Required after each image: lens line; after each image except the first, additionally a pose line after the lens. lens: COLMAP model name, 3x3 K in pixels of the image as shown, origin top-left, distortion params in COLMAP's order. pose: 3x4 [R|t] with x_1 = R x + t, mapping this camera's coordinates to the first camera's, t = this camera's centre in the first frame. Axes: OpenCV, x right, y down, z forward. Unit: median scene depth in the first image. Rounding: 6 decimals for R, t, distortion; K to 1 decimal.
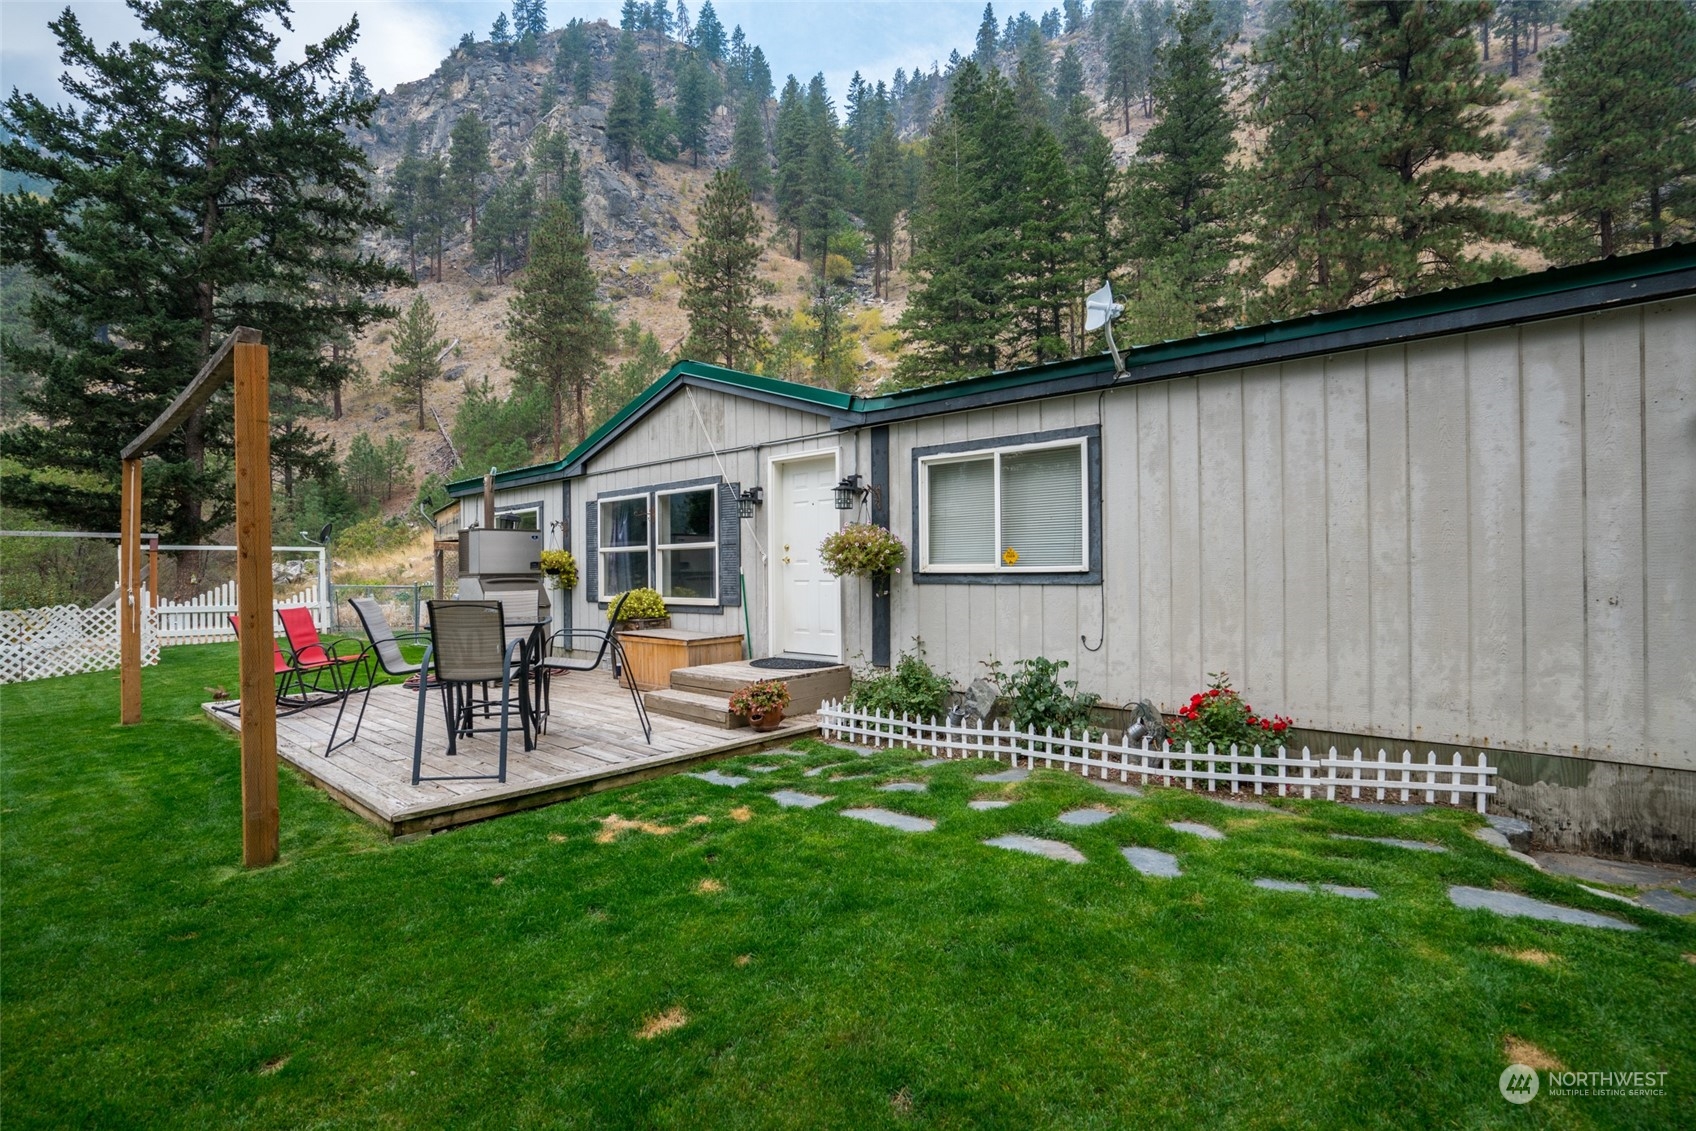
lens RADIAL K [[799.5, 0, 858.3], [0, 799.5, 569.0], [0, 0, 1]] dist [-0.009364, 0.005212]
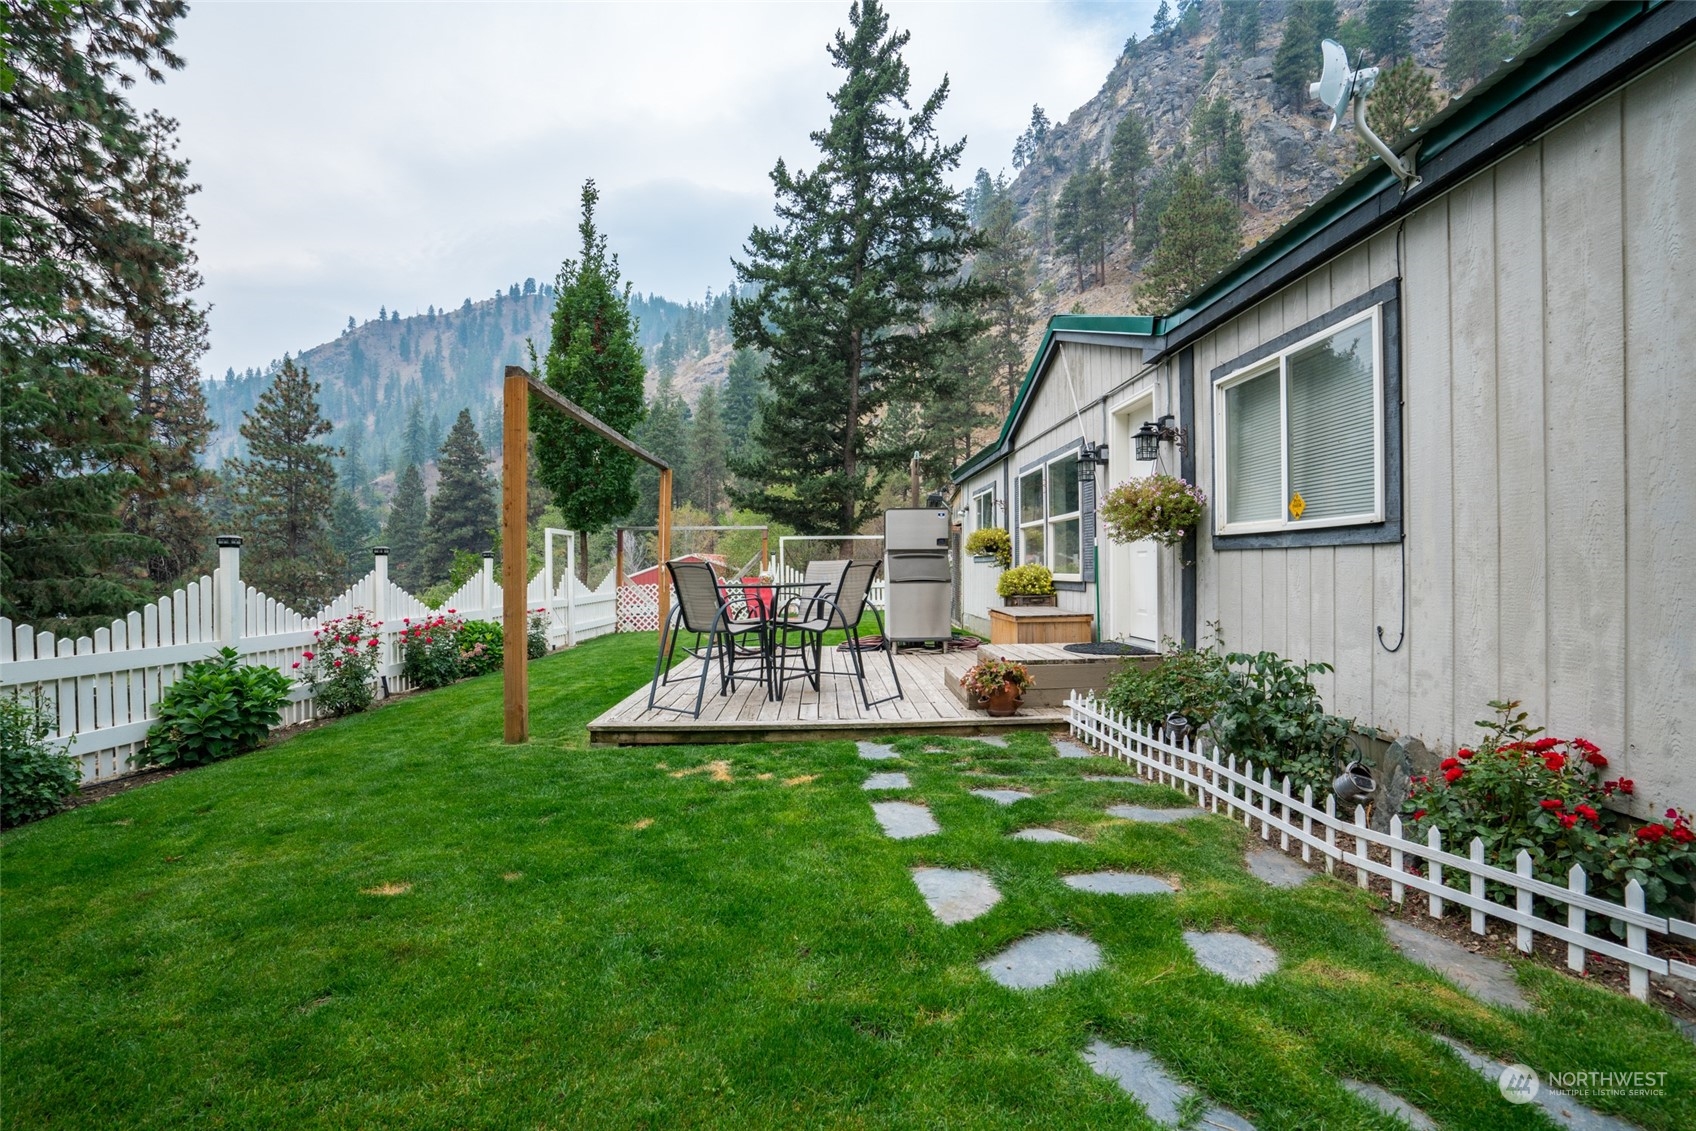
lens RADIAL K [[817.1, 0, 857.1], [0, 817.1, 568.6], [0, 0, 1]] dist [-0.013977, 0.001766]
pose [[0.697181, 0.007082, -0.716860, 0.079762], [0.000762, 0.999943, 0.010619, 0.005570], [0.716895, -0.007950, 0.697136, 0.048858]]
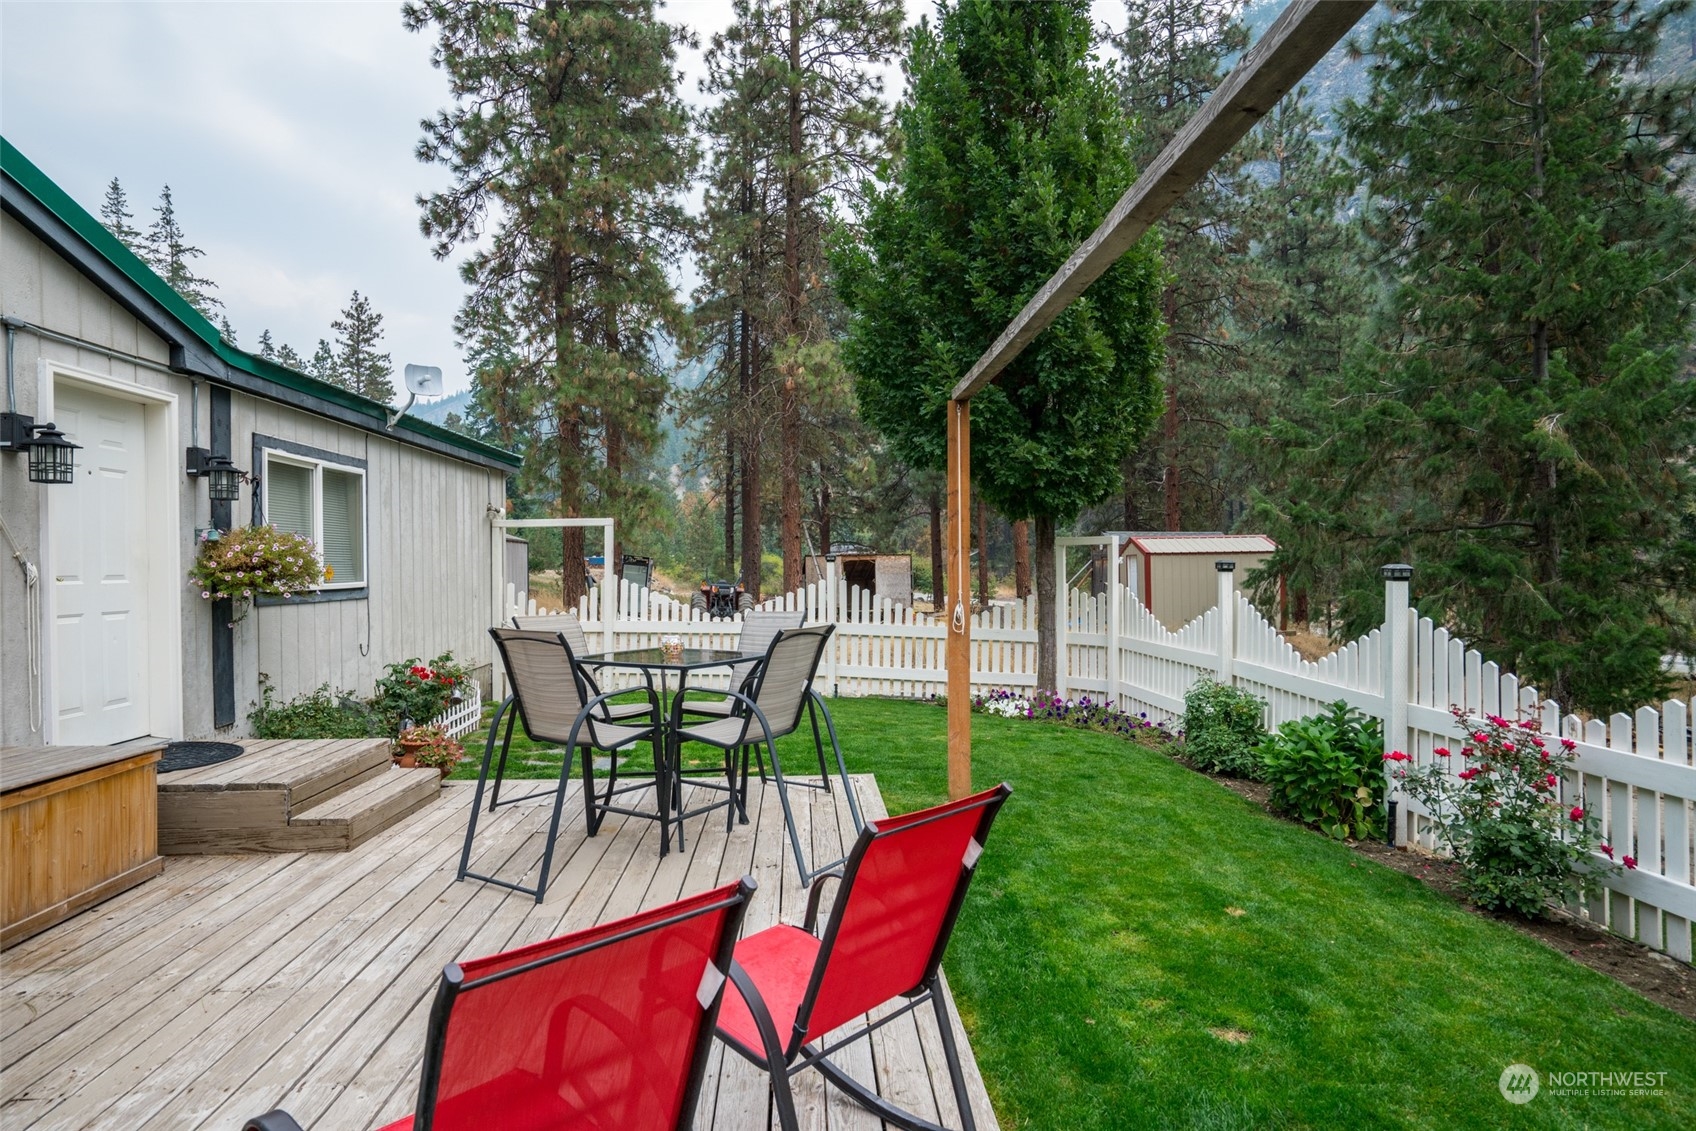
lens RADIAL K [[987.2, 0, 840.8], [0, 987.2, 564.3], [0, 0, 1]] dist [-0.008743, -0.001299]
pose [[-0.698856, 0.018533, 0.715023, -0.210940], [0.019711, 0.999784, -0.006649, -0.001125], [-0.714991, 0.009447, -0.699070, 0.263451]]
